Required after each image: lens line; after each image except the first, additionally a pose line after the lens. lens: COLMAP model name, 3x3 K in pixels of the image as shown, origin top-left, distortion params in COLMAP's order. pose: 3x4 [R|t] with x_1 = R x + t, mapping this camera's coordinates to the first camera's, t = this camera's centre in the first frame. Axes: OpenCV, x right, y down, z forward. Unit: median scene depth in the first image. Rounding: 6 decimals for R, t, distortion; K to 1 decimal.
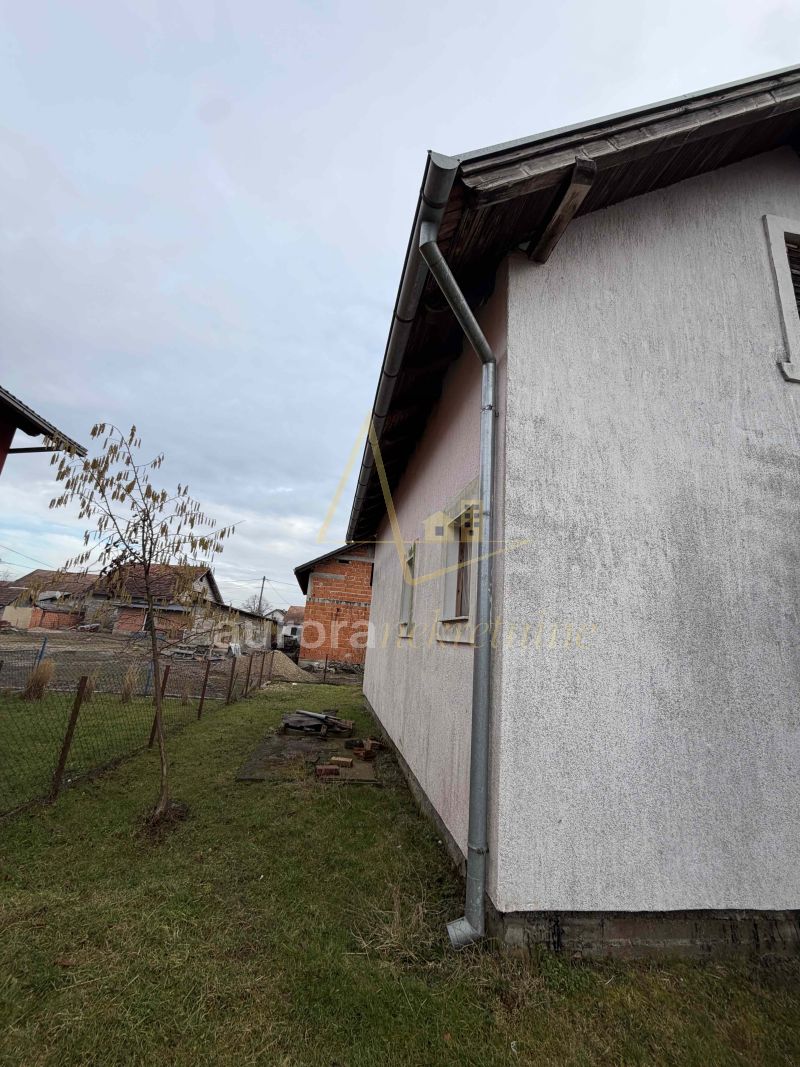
lens RADIAL K [[423.9, 0, 400.1], [0, 423.9, 530.9], [0, 0, 1]] dist [0.000006, -0.000119]
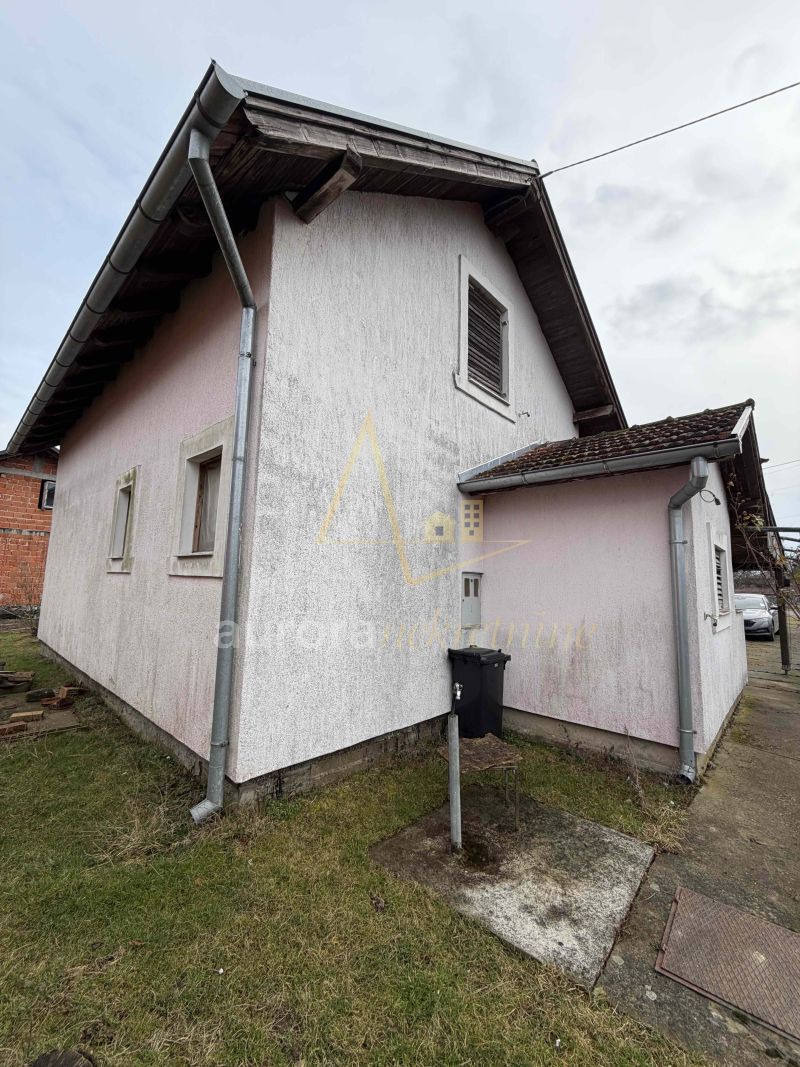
lens RADIAL K [[423.9, 0, 400.1], [0, 423.9, 530.9], [0, 0, 1]] dist [0.000006, -0.000119]
pose [[0.792865, 0.015214, 0.609208, -0.128489], [-0.116563, 0.985016, 0.127105, -0.045405], [-0.598146, -0.171788, 0.782758, -0.115380]]
